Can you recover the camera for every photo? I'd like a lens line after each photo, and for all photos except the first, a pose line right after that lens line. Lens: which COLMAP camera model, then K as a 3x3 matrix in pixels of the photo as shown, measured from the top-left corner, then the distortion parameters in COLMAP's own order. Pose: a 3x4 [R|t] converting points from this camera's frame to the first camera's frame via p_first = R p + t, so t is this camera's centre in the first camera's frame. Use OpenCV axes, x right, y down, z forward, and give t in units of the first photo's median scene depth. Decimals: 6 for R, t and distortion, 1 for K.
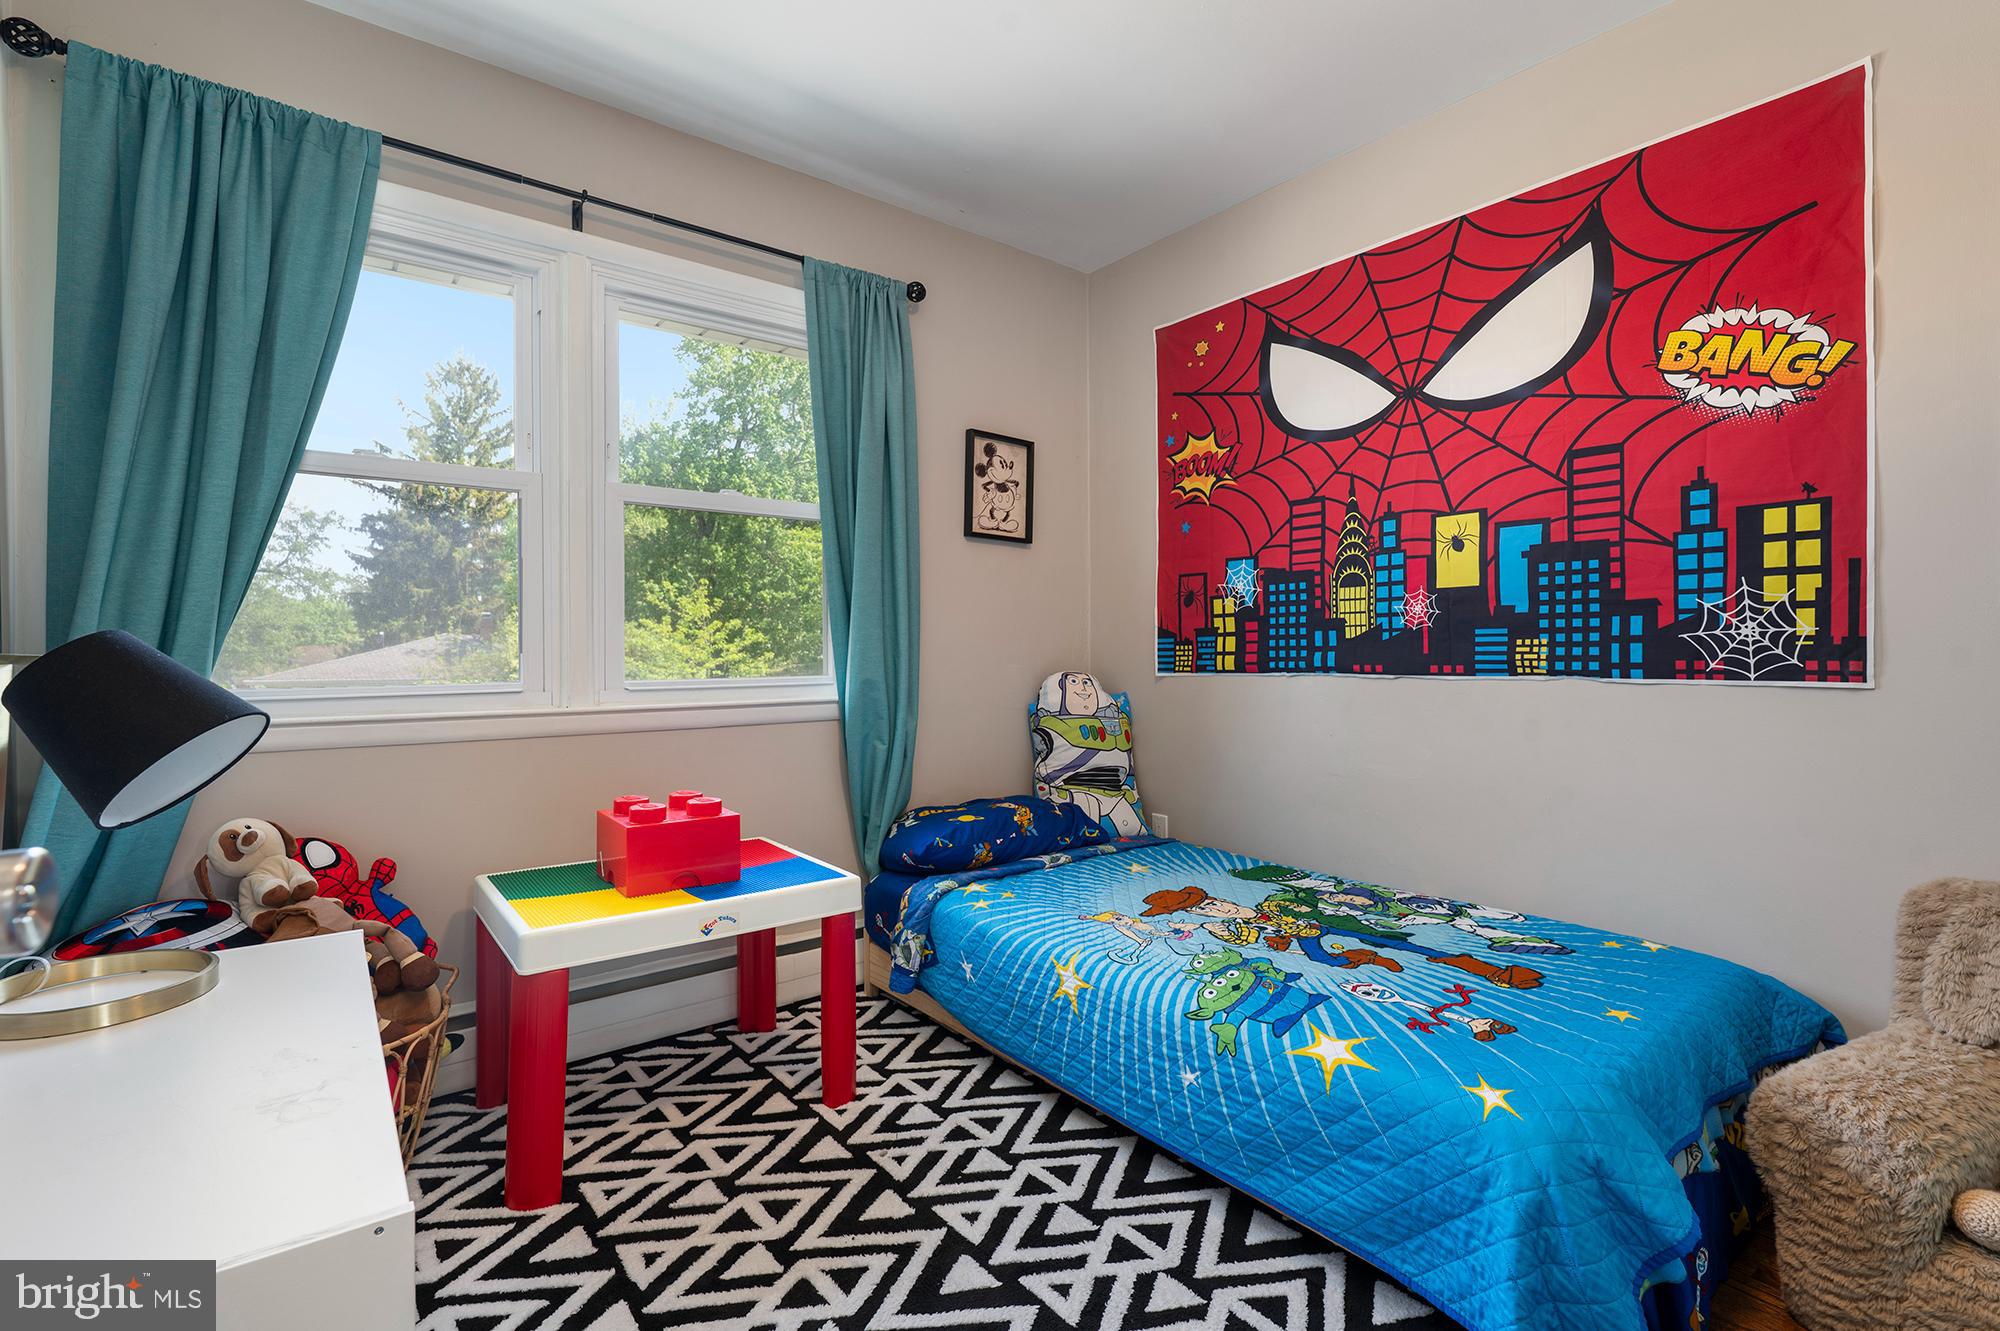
lens RADIAL K [[921.6, 0, 995.3], [0, 921.6, 690.2], [0, 0, 1]] dist [-0.001149, -0.000256]
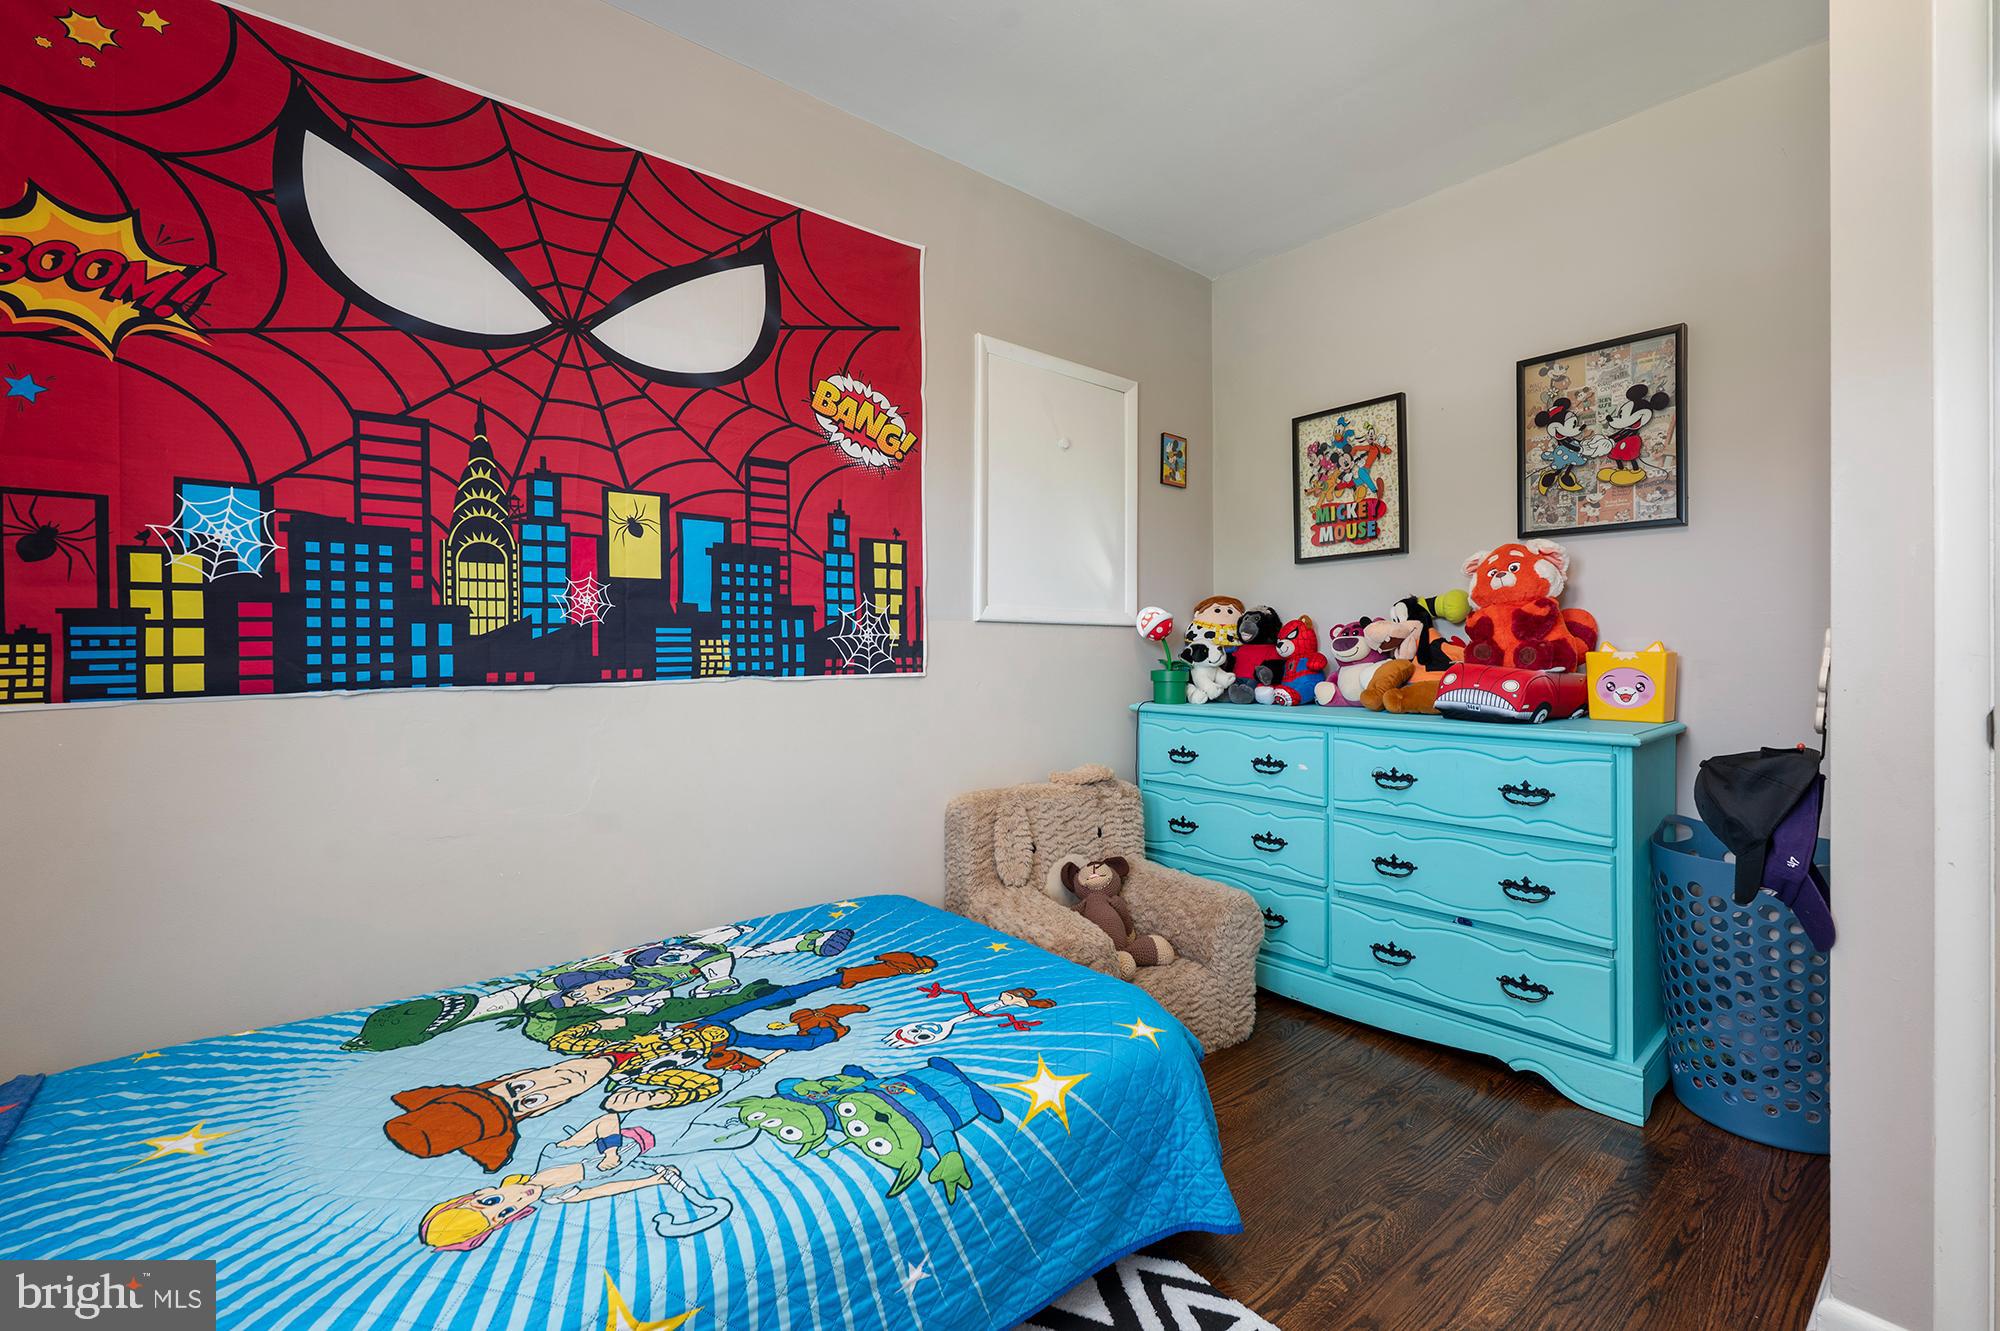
lens RADIAL K [[850.4, 0, 1000.0], [0, 850.4, 665.5], [0, 0, 1]] dist [-0.002908, 0.000184]
pose [[-0.035723, -0.017225, 0.999213, -0.328885], [0.048871, 0.998625, 0.018962, -0.031406], [-0.998166, 0.049510, -0.034832, 0.750998]]
